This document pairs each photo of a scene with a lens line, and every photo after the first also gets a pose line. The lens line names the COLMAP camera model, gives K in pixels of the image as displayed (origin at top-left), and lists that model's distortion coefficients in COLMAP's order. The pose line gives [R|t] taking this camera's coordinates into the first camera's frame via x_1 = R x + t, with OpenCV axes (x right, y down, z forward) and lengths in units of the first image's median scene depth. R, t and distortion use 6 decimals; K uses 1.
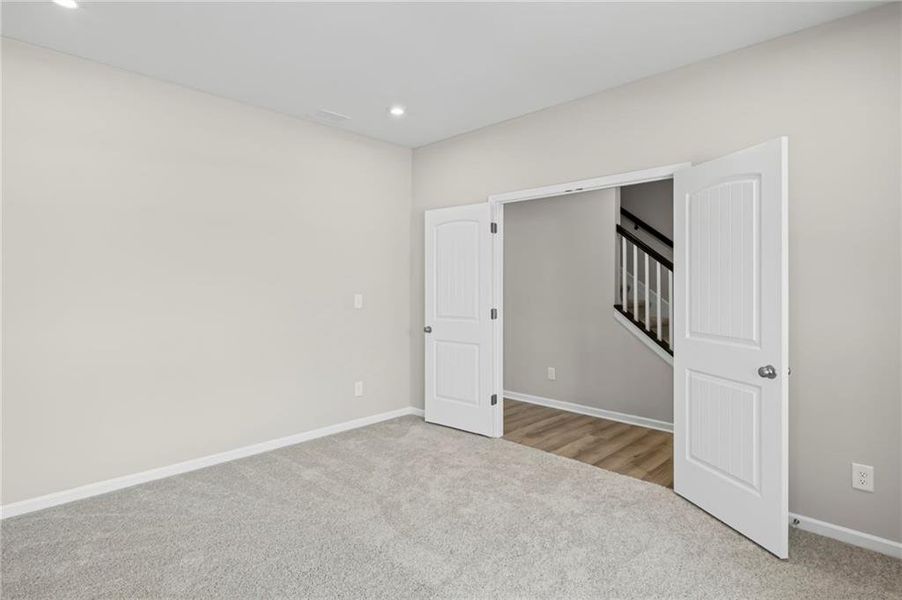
lens RADIAL K [[470.4, 0, 451.7], [0, 470.4, 285.6], [0, 0, 1]] dist [-0.001219, 0.000104]
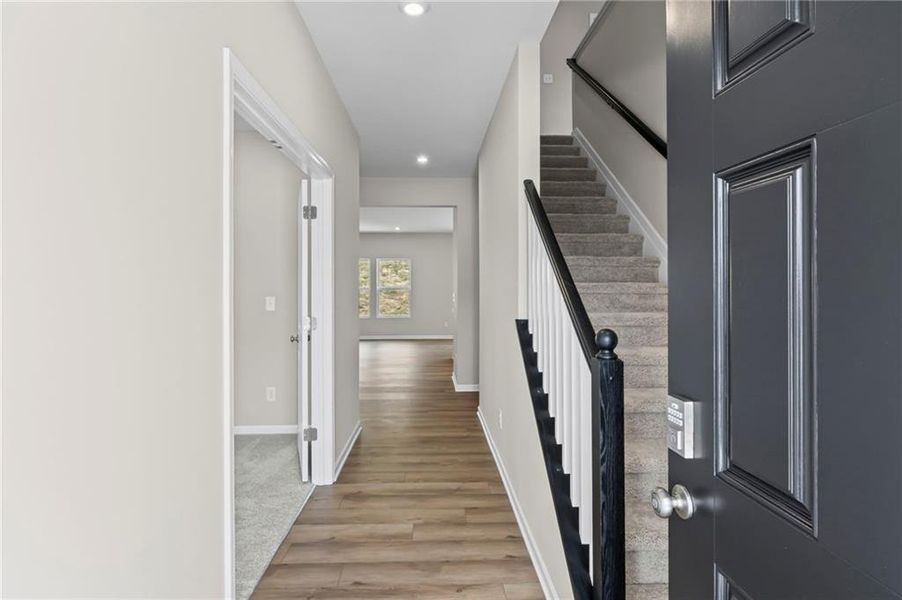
lens RADIAL K [[470.4, 0, 451.7], [0, 470.4, 285.6], [0, 0, 1]] dist [-0.001219, 0.000104]
pose [[0.721356, -0.004656, -0.692549, 0.778760], [0.006335, 0.999980, -0.000124, 0.000007], [0.692536, -0.004298, 0.721371, 0.593941]]
